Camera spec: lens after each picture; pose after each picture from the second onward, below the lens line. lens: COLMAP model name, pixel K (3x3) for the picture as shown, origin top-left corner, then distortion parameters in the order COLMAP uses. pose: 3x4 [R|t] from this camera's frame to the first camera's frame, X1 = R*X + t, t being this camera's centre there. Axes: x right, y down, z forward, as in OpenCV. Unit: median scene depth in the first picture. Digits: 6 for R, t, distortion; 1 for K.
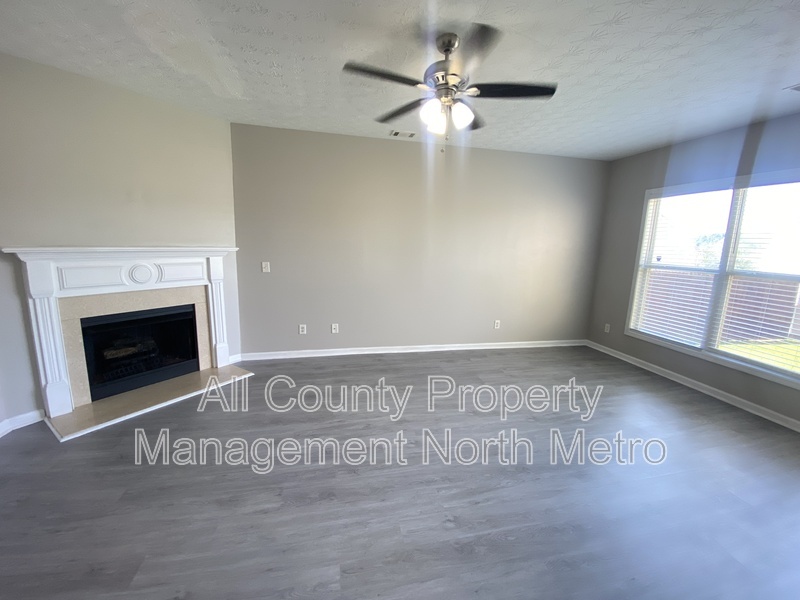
lens RADIAL K [[367.3, 0, 398.6], [0, 367.3, 314.1], [0, 0, 1]] dist [0.000718, 0.000028]
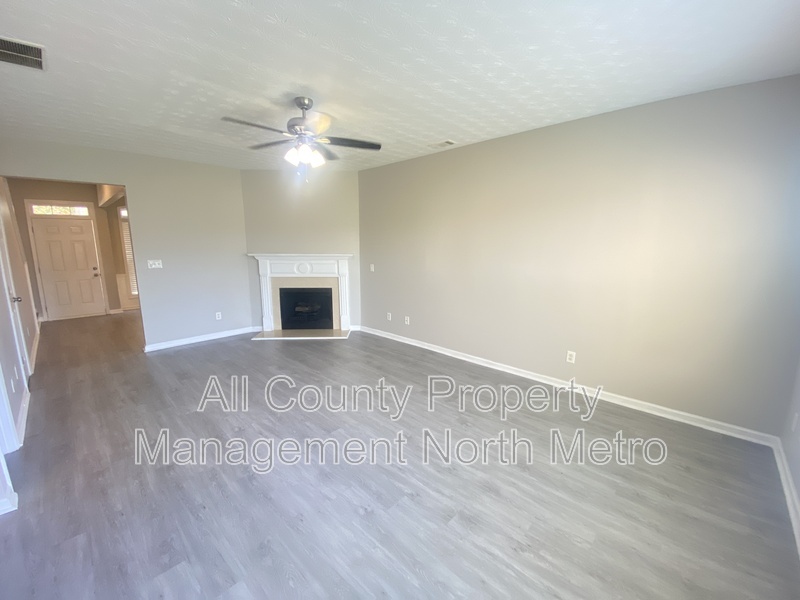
lens RADIAL K [[328.5, 0, 394.5], [0, 328.5, 300.1], [0, 0, 1]] dist [0.000245, -0.000093]
pose [[0.515095, 0.108174, -0.850280, 0.932416], [-0.156381, 0.987215, 0.030860, -0.070117], [0.842747, 0.117071, 0.525425, 0.512741]]
